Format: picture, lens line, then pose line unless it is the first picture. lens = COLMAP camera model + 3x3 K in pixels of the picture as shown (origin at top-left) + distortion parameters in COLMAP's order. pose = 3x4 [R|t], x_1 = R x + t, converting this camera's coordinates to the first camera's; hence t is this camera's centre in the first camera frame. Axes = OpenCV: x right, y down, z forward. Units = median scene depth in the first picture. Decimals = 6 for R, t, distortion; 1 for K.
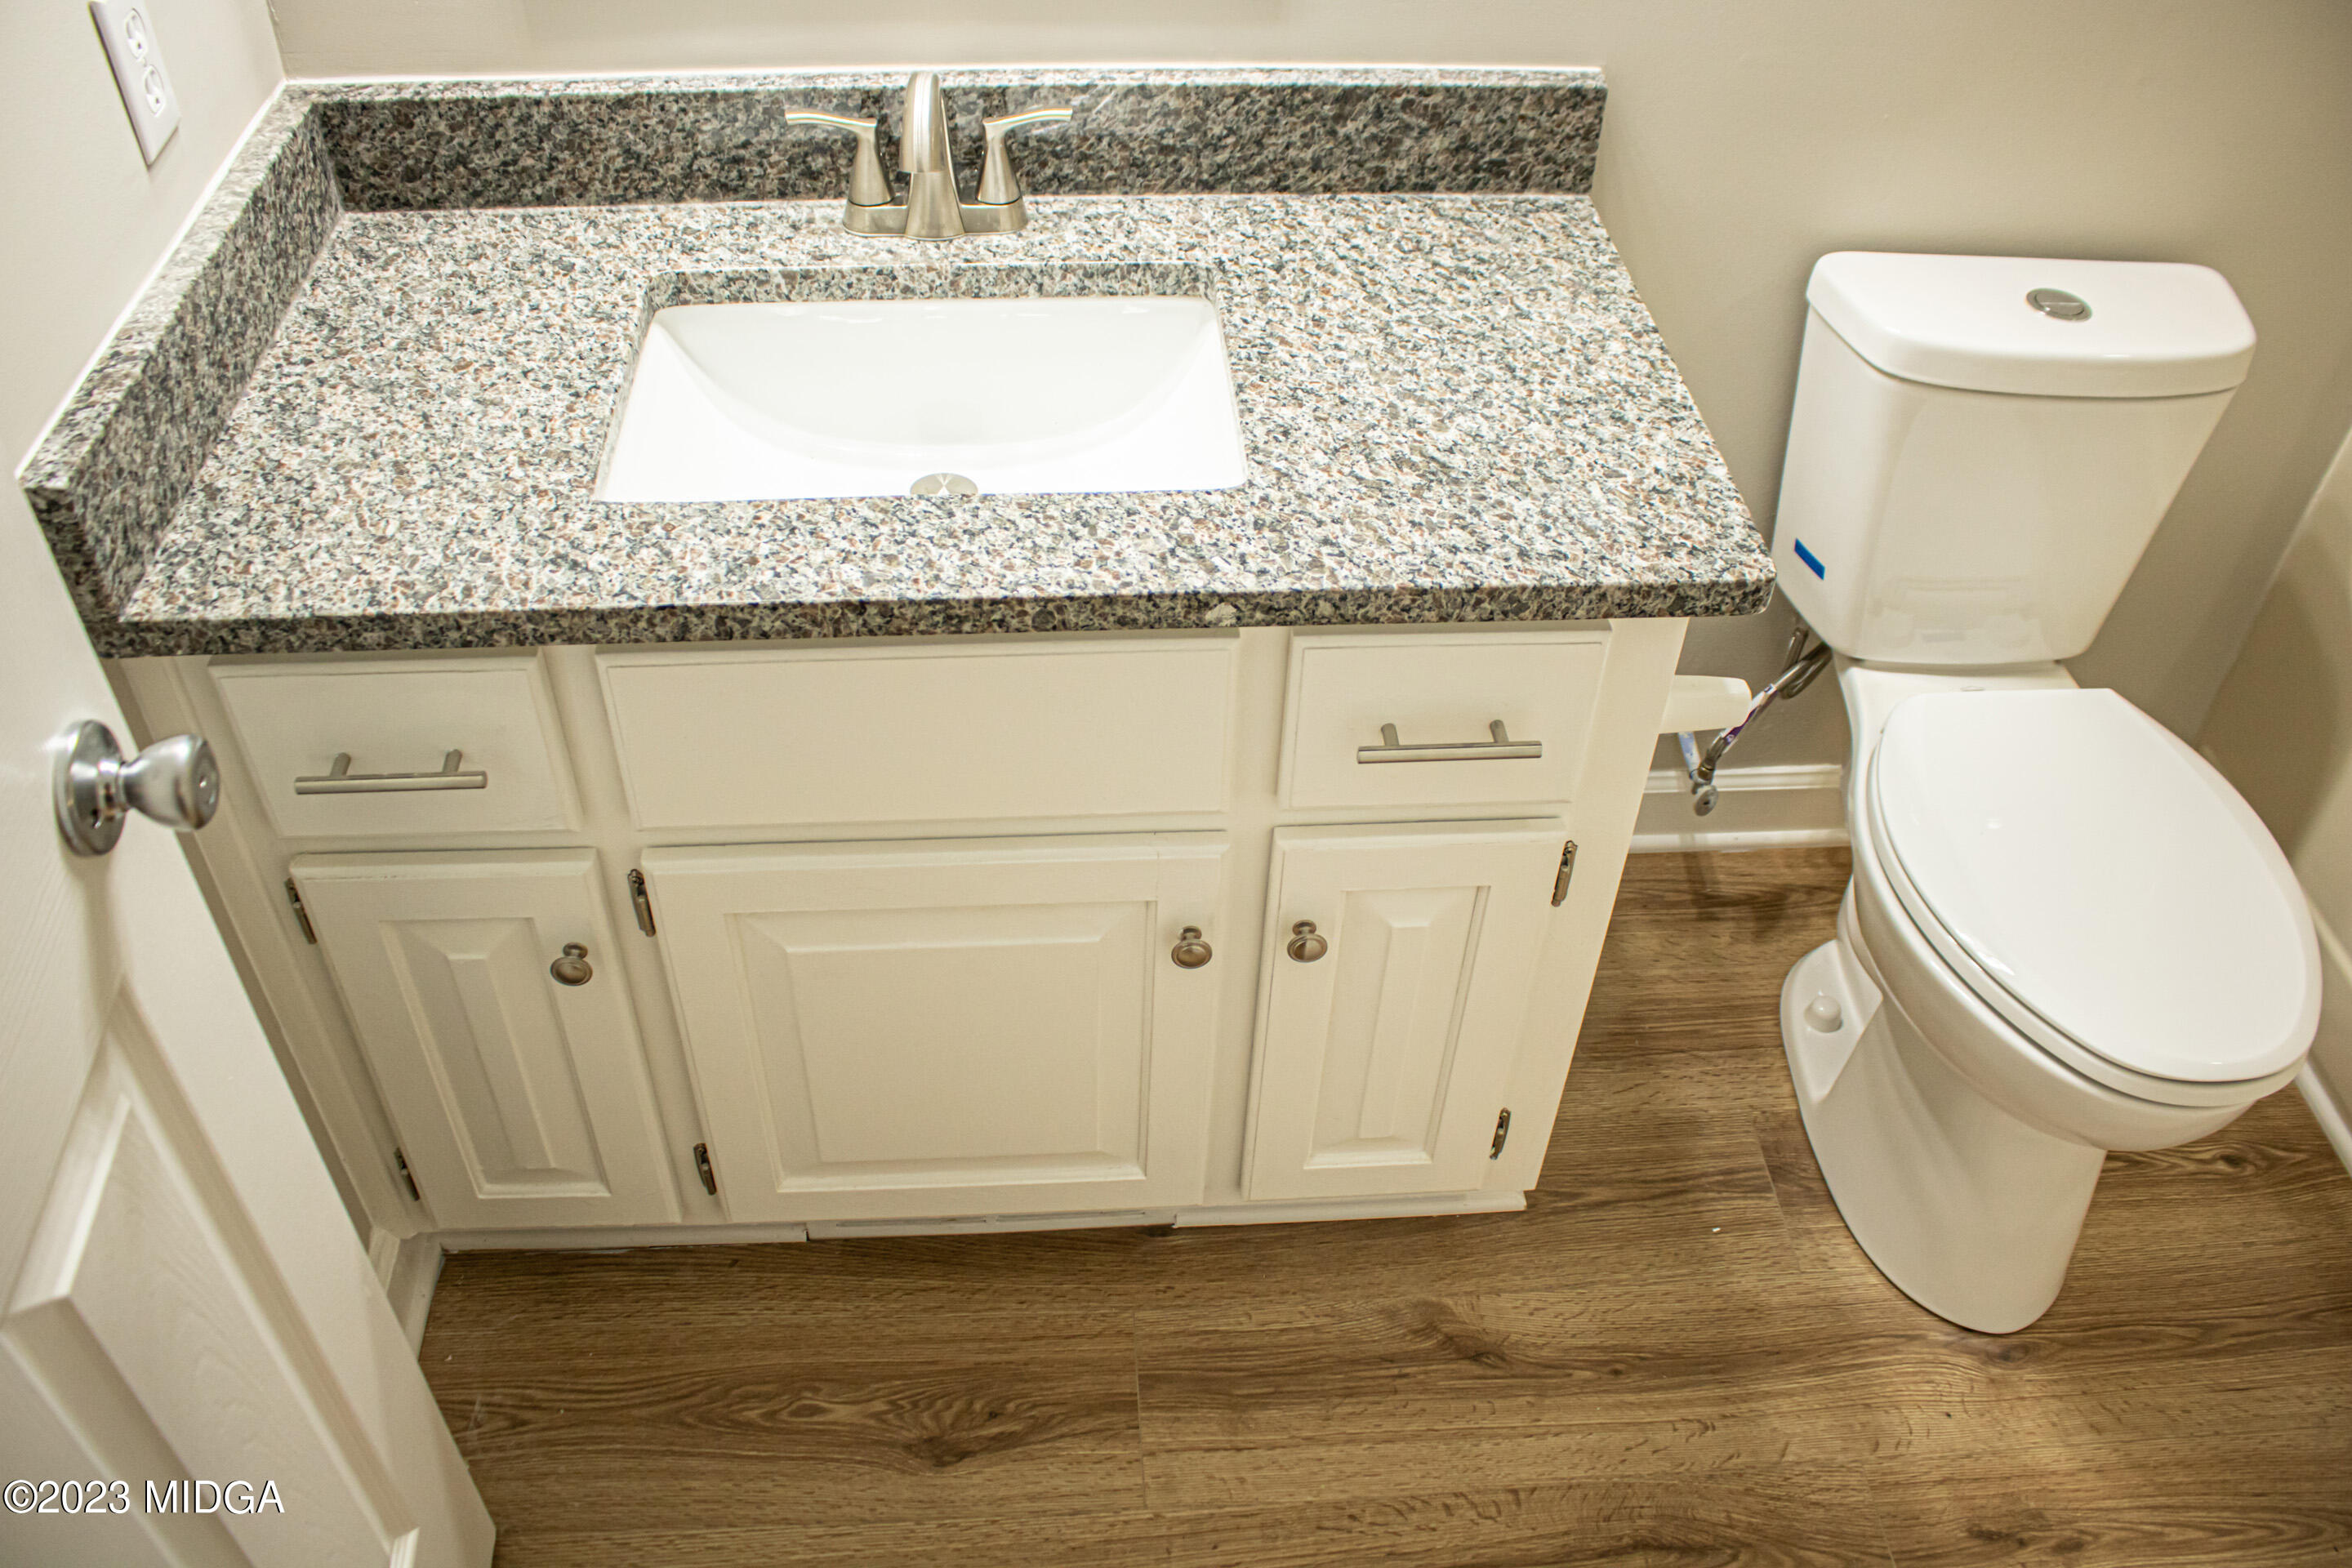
lens RADIAL K [[1957.3, 0, 1164.8], [0, 1957.3, 759.1], [0, 0, 1]] dist [-0.153899, 0.122135]
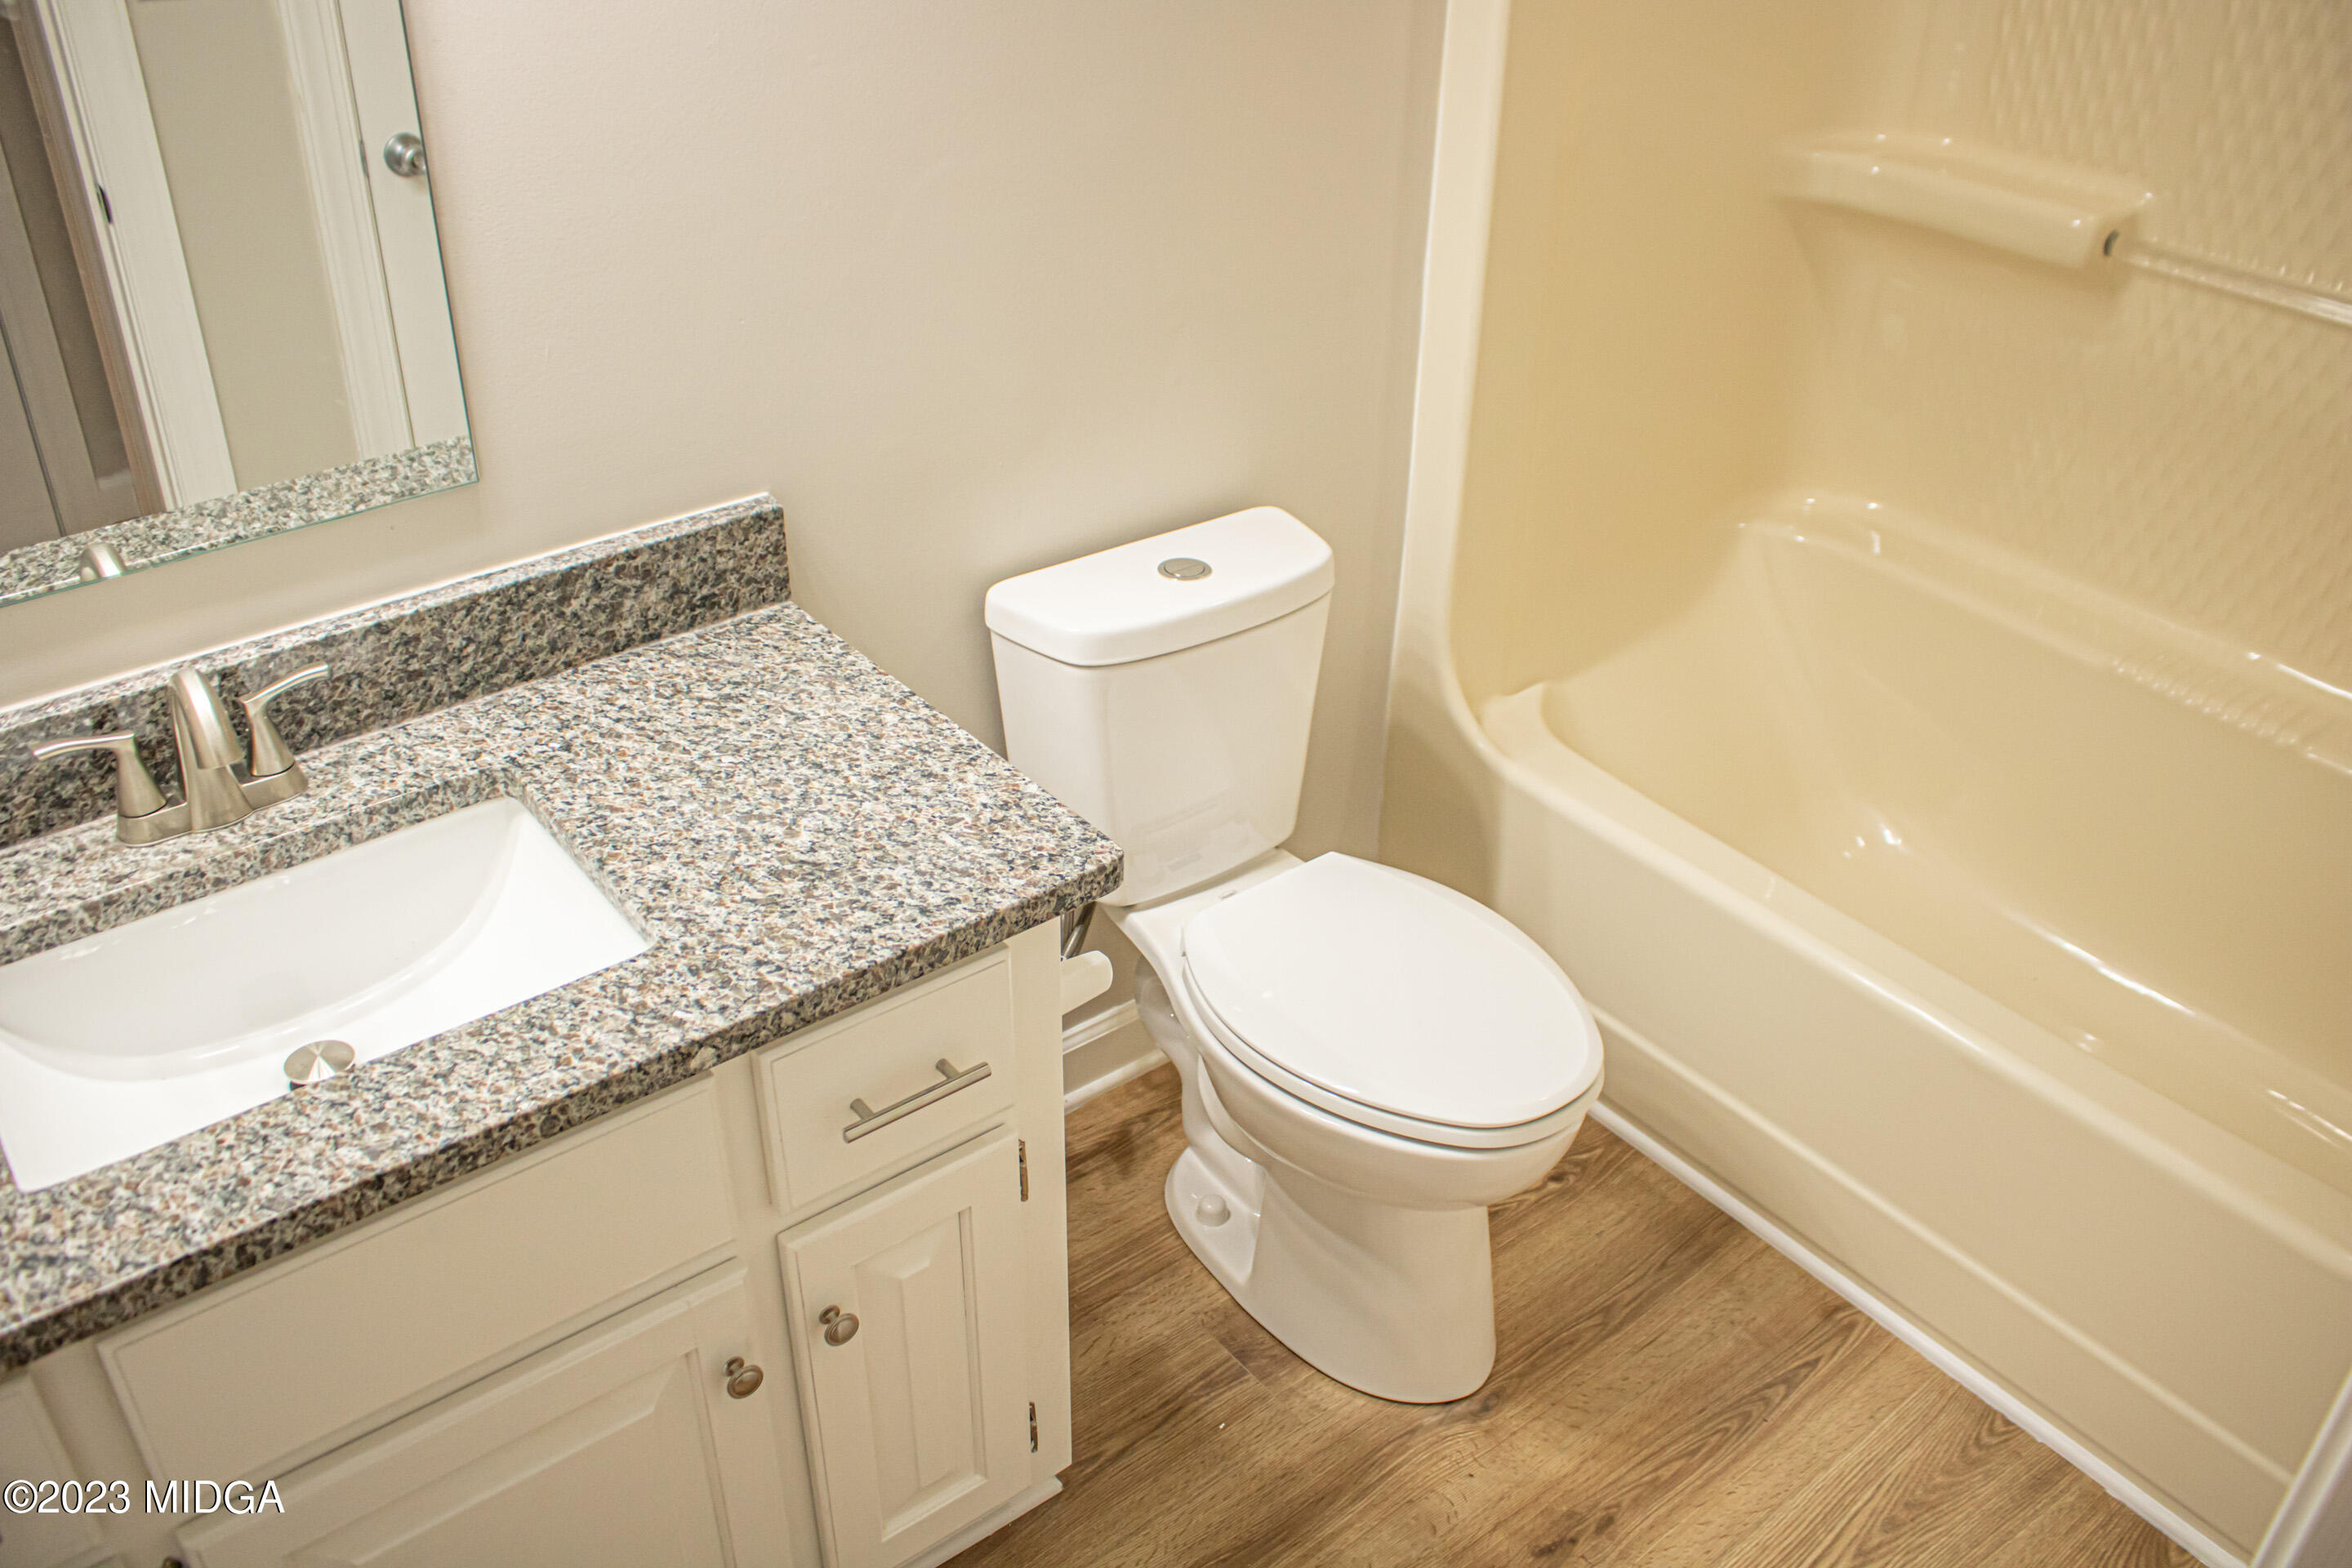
lens RADIAL K [[1957.3, 0, 1196.7], [0, 1957.3, 788.9], [0, 0, 1]] dist [-0.153899, 0.122135]
pose [[0.823184, -0.313646, 0.473279, -0.161340], [0.389135, 0.918666, -0.068023, -0.025533], [-0.413450, 0.240165, 0.878282, -0.065243]]
